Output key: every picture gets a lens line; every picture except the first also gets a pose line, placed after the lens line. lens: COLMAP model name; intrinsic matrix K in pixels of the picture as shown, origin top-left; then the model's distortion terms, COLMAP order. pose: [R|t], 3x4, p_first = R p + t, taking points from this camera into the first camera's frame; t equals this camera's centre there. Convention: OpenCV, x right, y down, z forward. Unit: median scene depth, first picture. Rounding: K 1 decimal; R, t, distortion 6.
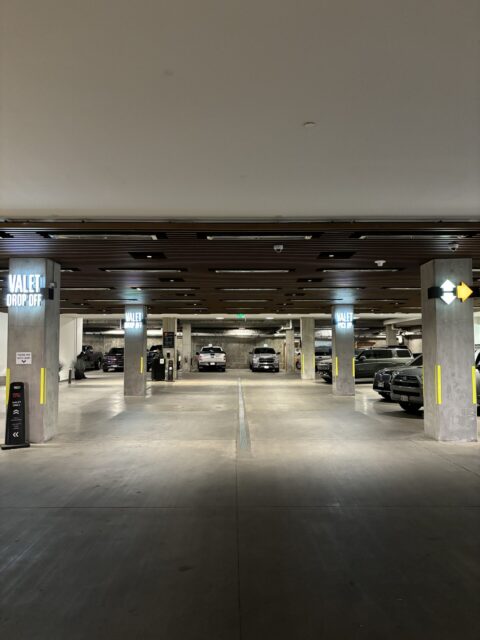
lens RADIAL K [[486.3, 0, 240.3], [0, 486.3, 320.6], [0, 0, 1]] dist [0.002439, 0.000036]
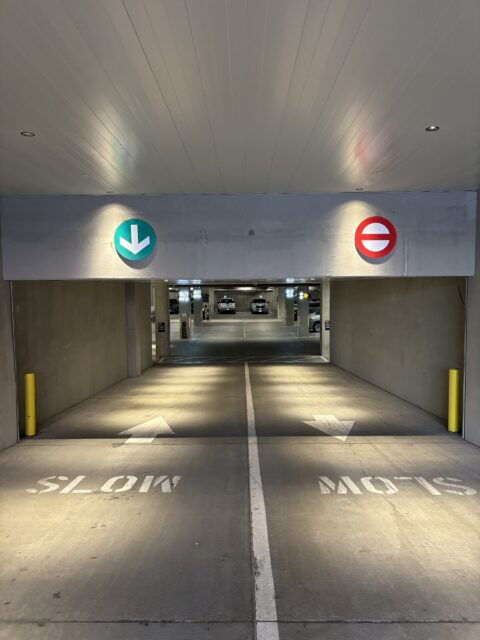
lens RADIAL K [[486.3, 0, 240.2], [0, 486.3, 319.7], [0, 0, 1]] dist [0.002439, 0.000036]
pose [[0.999894, -0.004706, -0.013760, 0.007600], [0.006392, 0.992115, 0.125167, -0.080369], [0.013062, -0.125242, 0.992040, -0.625231]]
